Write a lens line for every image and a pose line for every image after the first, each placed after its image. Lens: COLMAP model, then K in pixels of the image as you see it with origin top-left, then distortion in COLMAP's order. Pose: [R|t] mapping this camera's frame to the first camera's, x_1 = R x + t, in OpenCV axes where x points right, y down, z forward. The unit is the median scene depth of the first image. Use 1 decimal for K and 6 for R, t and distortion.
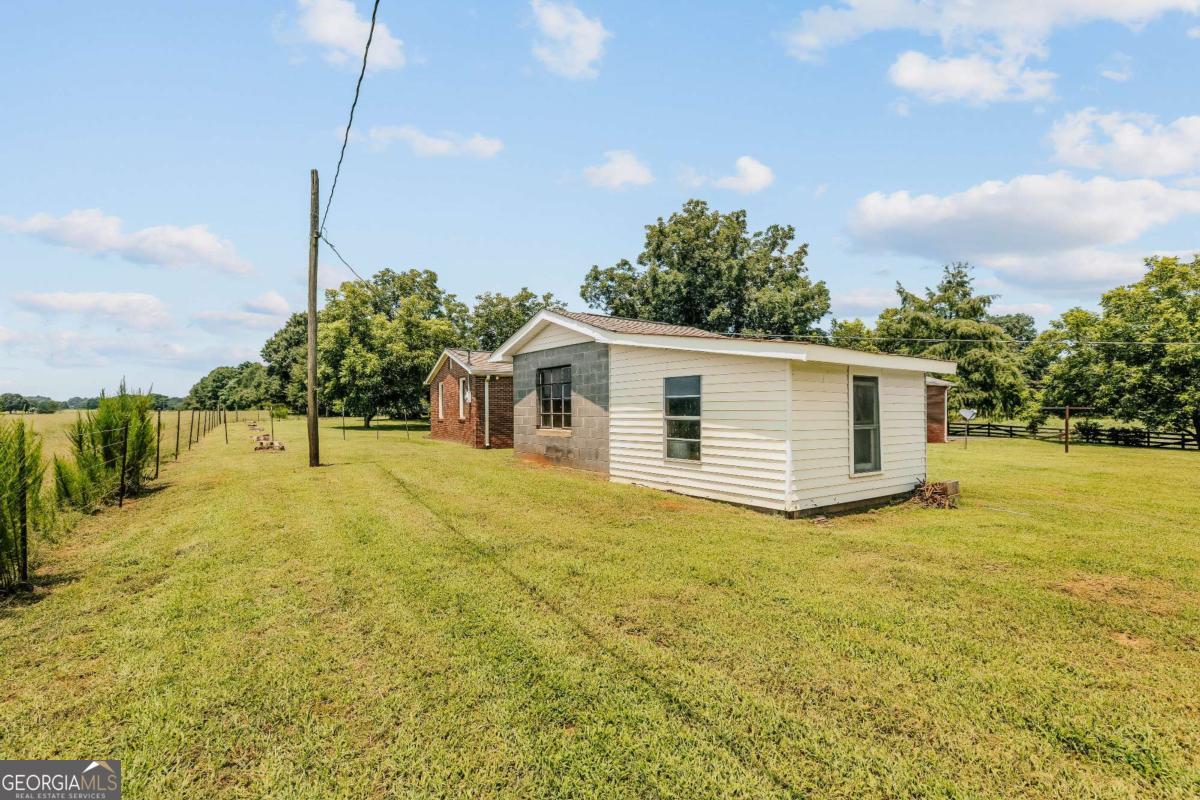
lens RADIAL K [[562.1, 0, 597.8], [0, 562.1, 405.6], [0, 0, 1]] dist [0.000023, 0.000016]
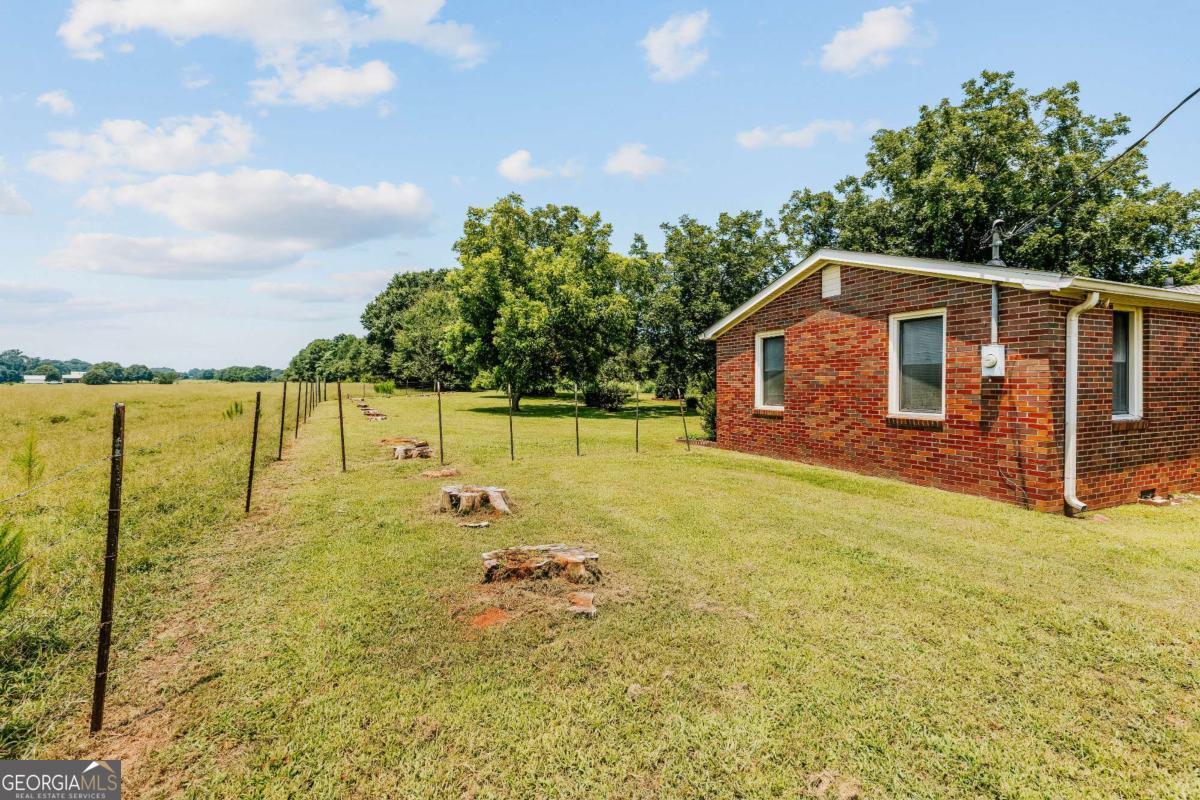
lens RADIAL K [[545.6, 0, 600.8], [0, 545.6, 388.4], [0, 0, 1]] dist [0.000431, 0.000155]
pose [[0.993783, 0.009280, -0.110950, -0.135073], [-0.007477, 0.999833, 0.016651, -0.000319], [0.111086, -0.015718, 0.993686, 0.195730]]
